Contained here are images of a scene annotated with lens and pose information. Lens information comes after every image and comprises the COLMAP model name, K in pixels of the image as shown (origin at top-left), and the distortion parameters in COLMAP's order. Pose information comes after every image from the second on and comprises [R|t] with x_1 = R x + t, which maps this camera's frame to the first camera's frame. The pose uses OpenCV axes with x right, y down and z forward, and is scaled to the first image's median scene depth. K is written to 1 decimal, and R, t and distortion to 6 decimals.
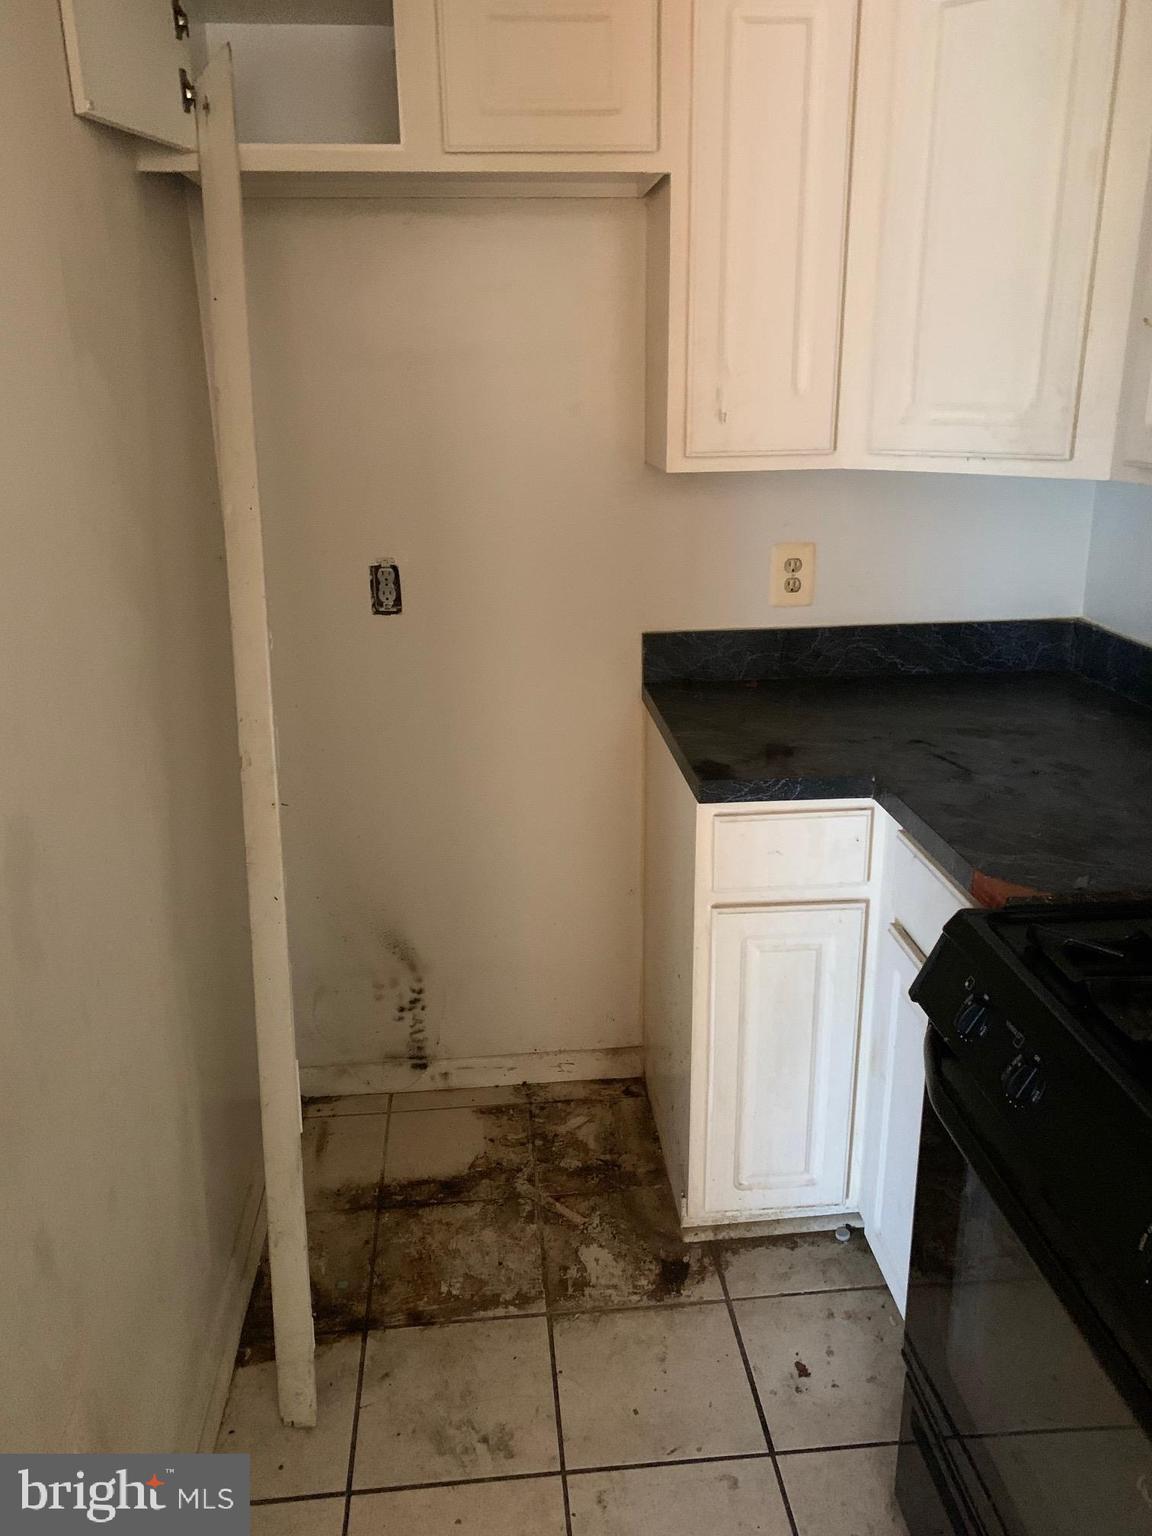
lens RADIAL K [[1180.4, 0, 567.0], [0, 1180.4, 777.7], [0, 0, 1]] dist [0.036341, -0.049671]
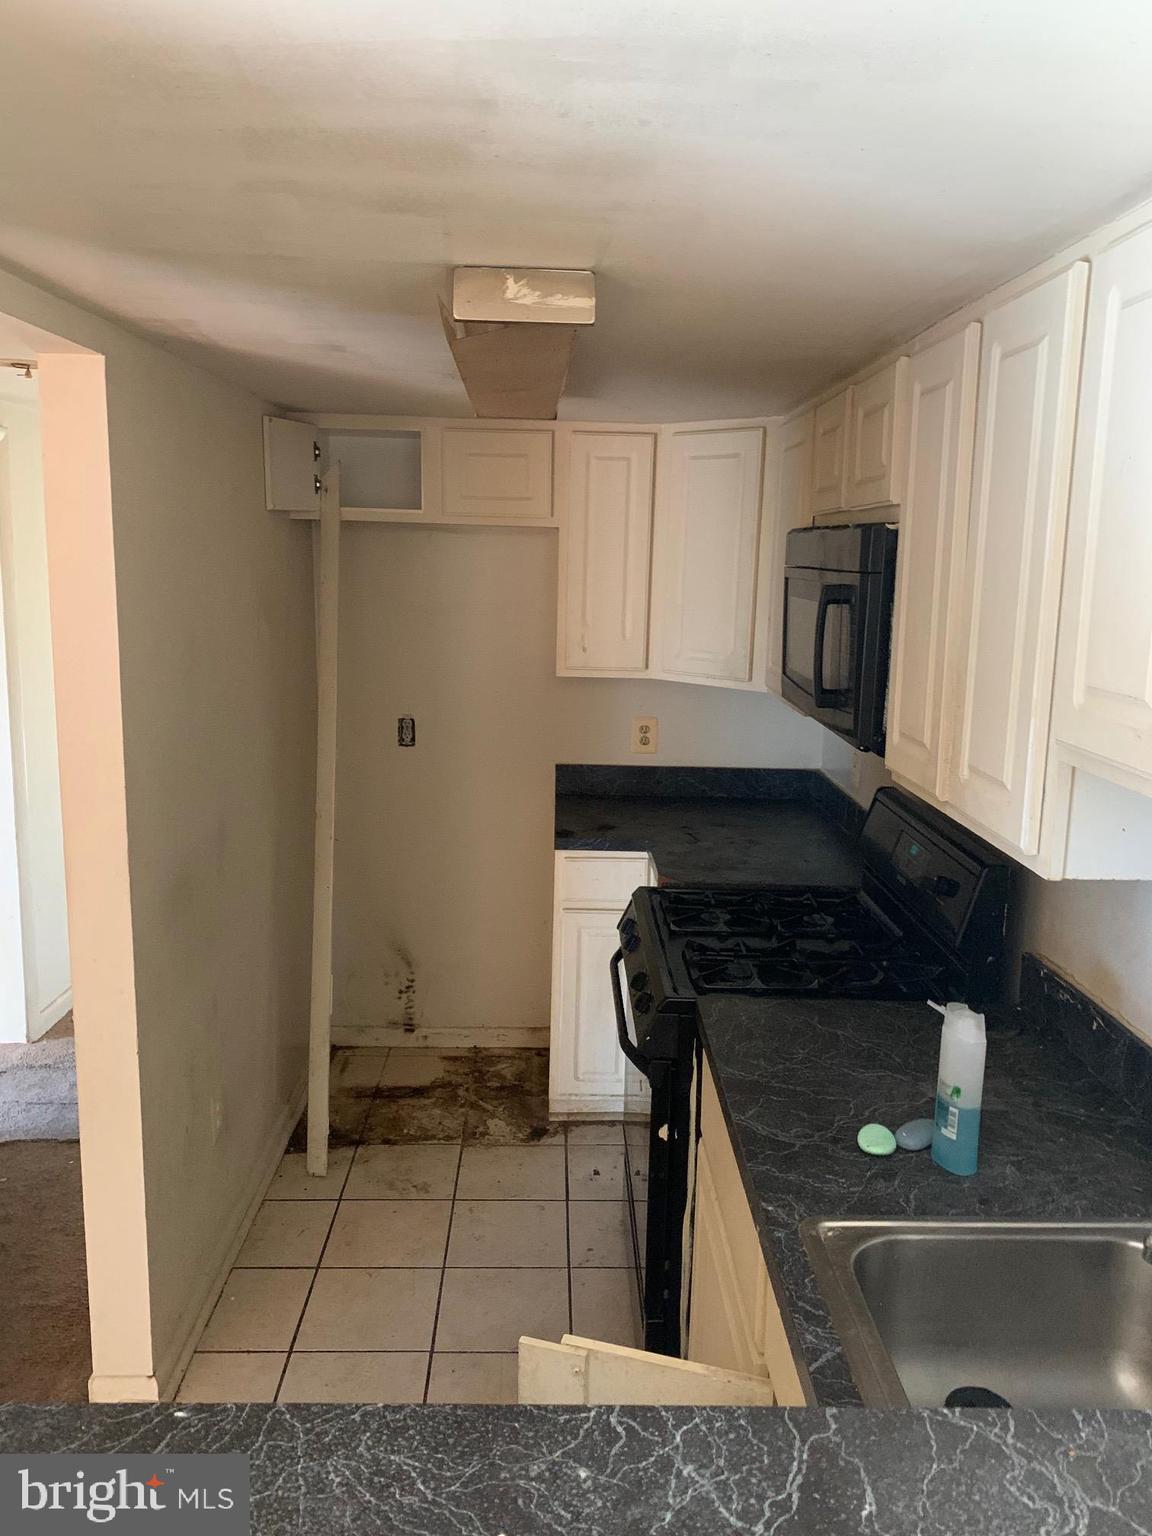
lens RADIAL K [[1180.4, 0, 567.0], [0, 1180.4, 777.7], [0, 0, 1]] dist [0.036341, -0.049671]
pose [[0.996898, 0.048747, -0.061784, 0.198817], [-0.056366, 0.990136, -0.128273, 0.119654], [0.054922, 0.131358, 0.989812, -0.713714]]
